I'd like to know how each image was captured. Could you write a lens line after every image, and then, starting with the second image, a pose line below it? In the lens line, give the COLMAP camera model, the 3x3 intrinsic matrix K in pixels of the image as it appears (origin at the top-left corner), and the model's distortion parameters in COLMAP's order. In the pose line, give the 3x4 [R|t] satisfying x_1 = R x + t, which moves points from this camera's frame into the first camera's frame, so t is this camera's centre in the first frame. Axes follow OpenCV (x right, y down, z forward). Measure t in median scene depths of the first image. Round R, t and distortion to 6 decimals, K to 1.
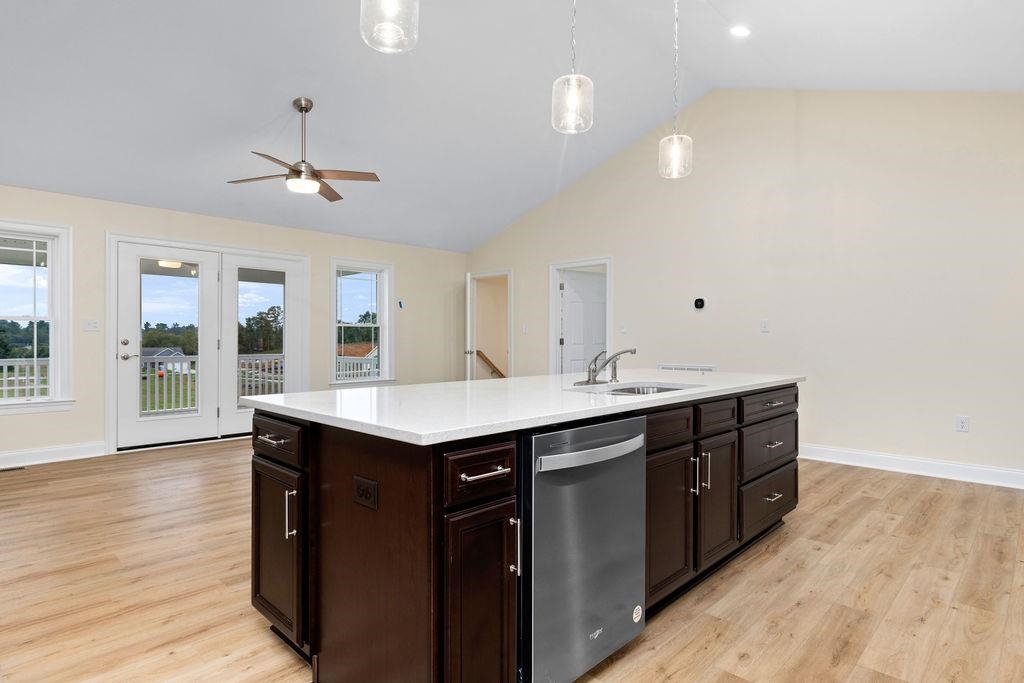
lens RADIAL K [[555.1, 0, 512.0], [0, 555.1, 341.5], [0, 0, 1]] dist [-0.001785, -0.000741]
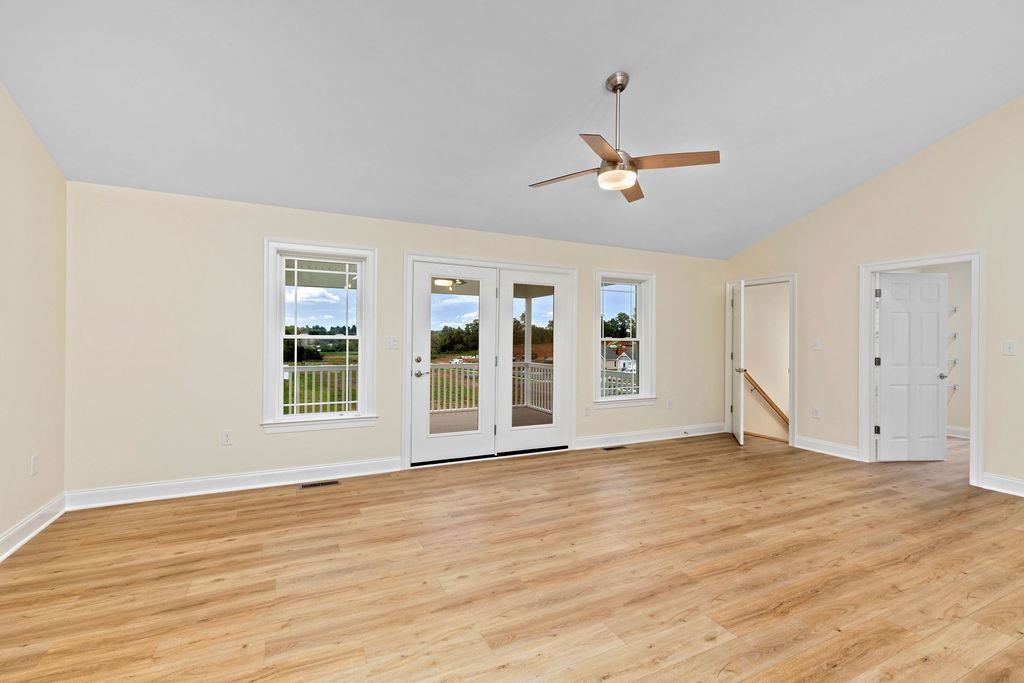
lens RADIAL K [[463.3, 0, 512.0], [0, 463.3, 341.5], [0, 0, 1]] dist [0.000383, -0.000132]
pose [[0.941115, 0.007217, -0.338009, -0.250207], [-0.007856, 0.999969, -0.000524, -0.033424], [0.337995, 0.003148, 0.941143, 0.258495]]
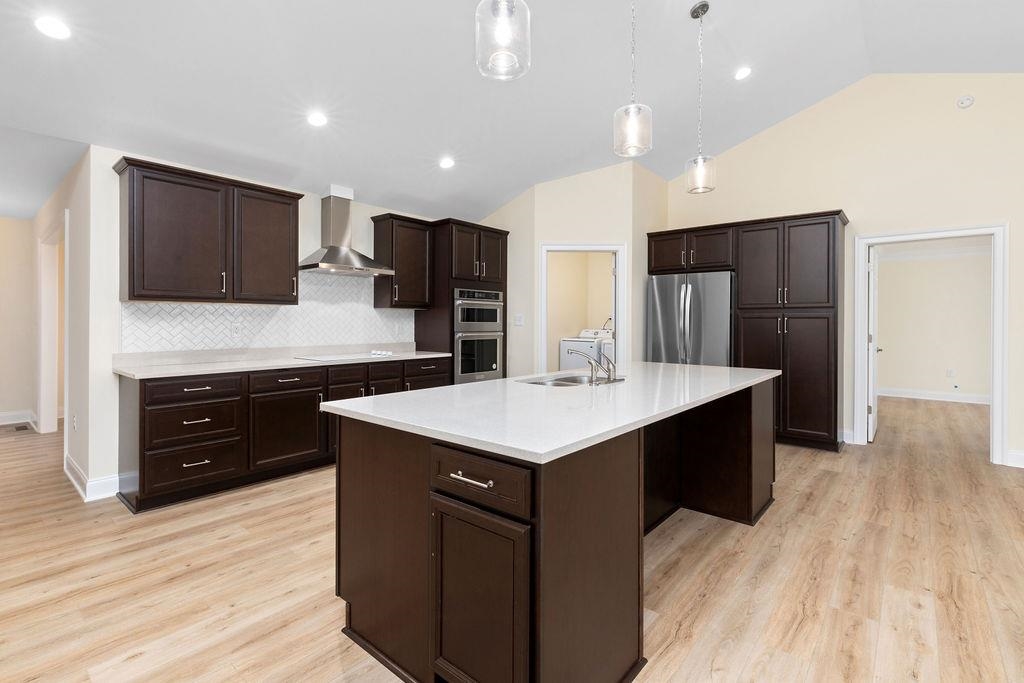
lens RADIAL K [[476.0, 0, 517.7], [0, 476.0, 305.2], [0, 0, 1]] dist [0.003445, 0.000300]
pose [[-0.997516, -0.009342, -0.069824, 0.200808], [-0.007166, 0.999483, -0.031343, -0.024380], [0.070081, -0.030764, -0.997067, 0.982022]]
